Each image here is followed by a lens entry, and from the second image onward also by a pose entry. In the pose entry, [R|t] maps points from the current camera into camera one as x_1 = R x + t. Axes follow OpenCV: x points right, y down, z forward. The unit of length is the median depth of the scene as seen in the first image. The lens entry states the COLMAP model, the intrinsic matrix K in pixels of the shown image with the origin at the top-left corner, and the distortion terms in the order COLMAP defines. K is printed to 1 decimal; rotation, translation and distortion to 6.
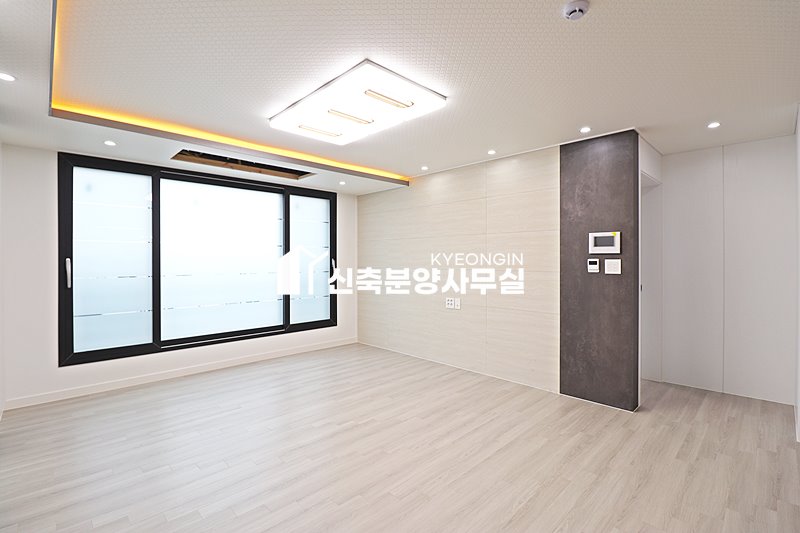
lens RADIAL K [[367.9, 0, 401.3], [0, 367.9, 261.0], [0, 0, 1]] dist [-0.000152, -0.013922]
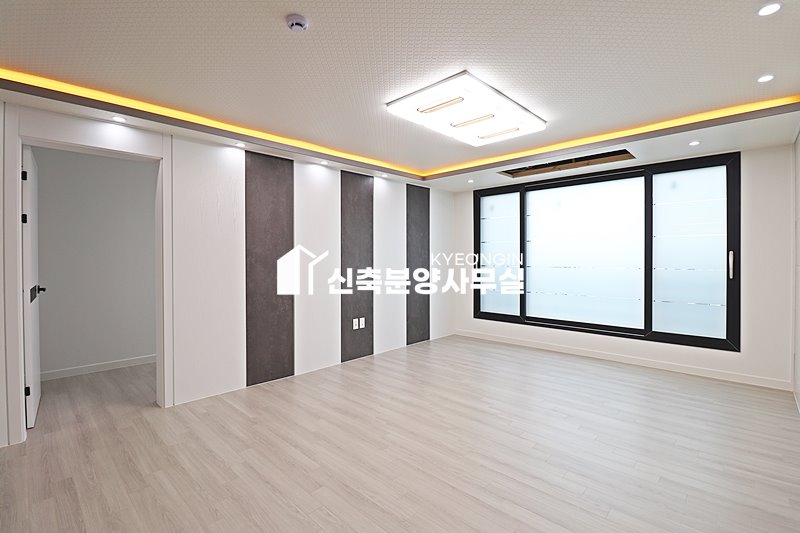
lens RADIAL K [[367.9, 0, 401.3], [0, 367.9, 261.0], [0, 0, 1]] dist [-0.000152, -0.013922]
pose [[0.027974, 0.010526, -0.999553, 0.759610], [-0.001064, 0.999944, 0.010501, 0.008816], [0.999608, 0.000770, 0.027984, 0.611709]]
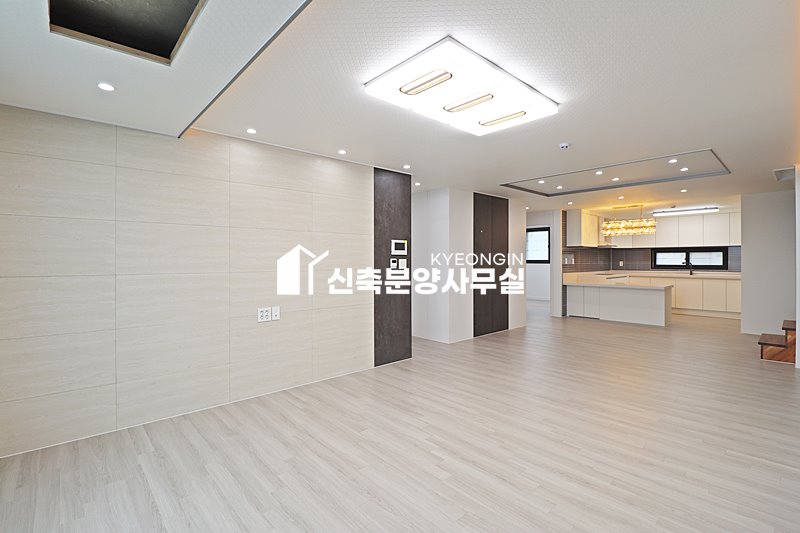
lens RADIAL K [[367.9, 0, 401.3], [0, 367.9, 261.0], [0, 0, 1]] dist [-0.000152, -0.013922]
pose [[0.037412, -0.001803, 0.999298, -0.850839], [0.005589, 0.999983, 0.001595, 0.001002], [-0.999284, 0.005525, 0.037422, 0.909096]]
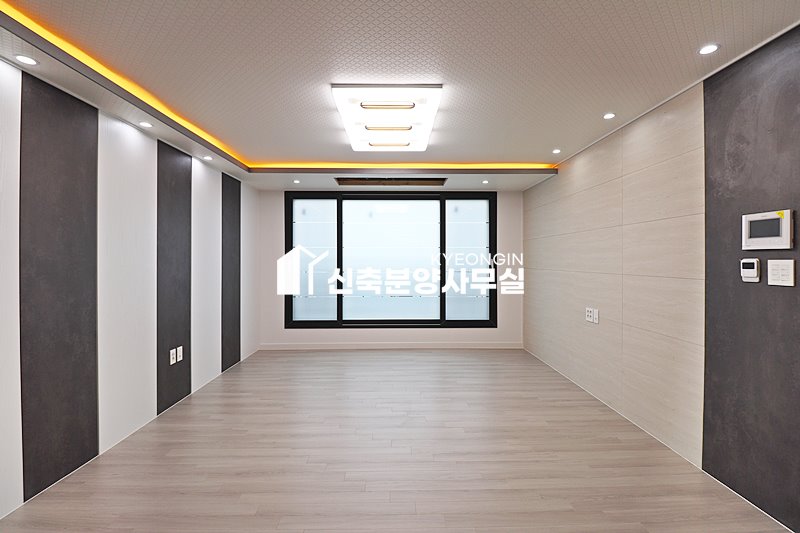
lens RADIAL K [[367.9, 0, 401.3], [0, 367.9, 261.0], [0, 0, 1]] dist [-0.000152, -0.013922]
pose [[0.726774, 0.002316, -0.686873, 0.510768], [-0.003329, 0.999994, -0.000151, -0.000196], [0.686869, 0.002396, 0.726778, 0.192006]]
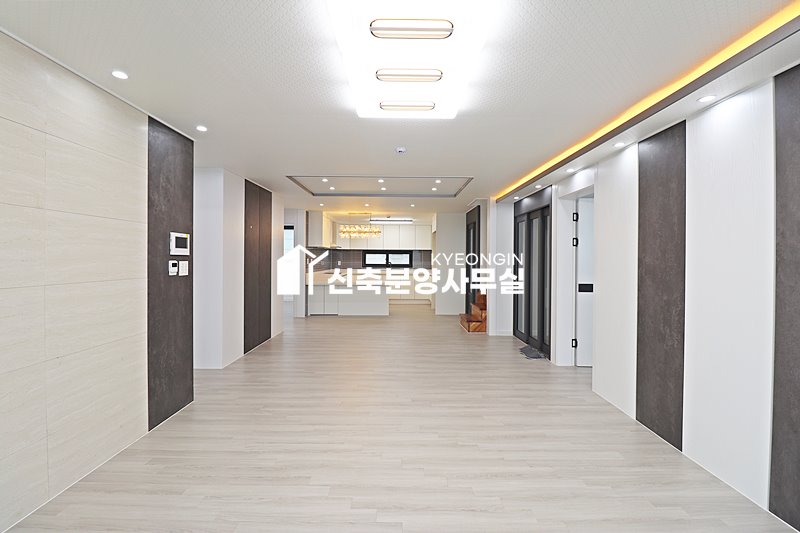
lens RADIAL K [[367.9, 0, 401.3], [0, 367.9, 261.0], [0, 0, 1]] dist [-0.000152, -0.013922]
pose [[-0.715972, -0.008045, 0.698083, -0.526220], [-0.002096, 0.999954, 0.009374, -0.014455], [-0.698126, 0.005249, -0.715956, 1.246601]]
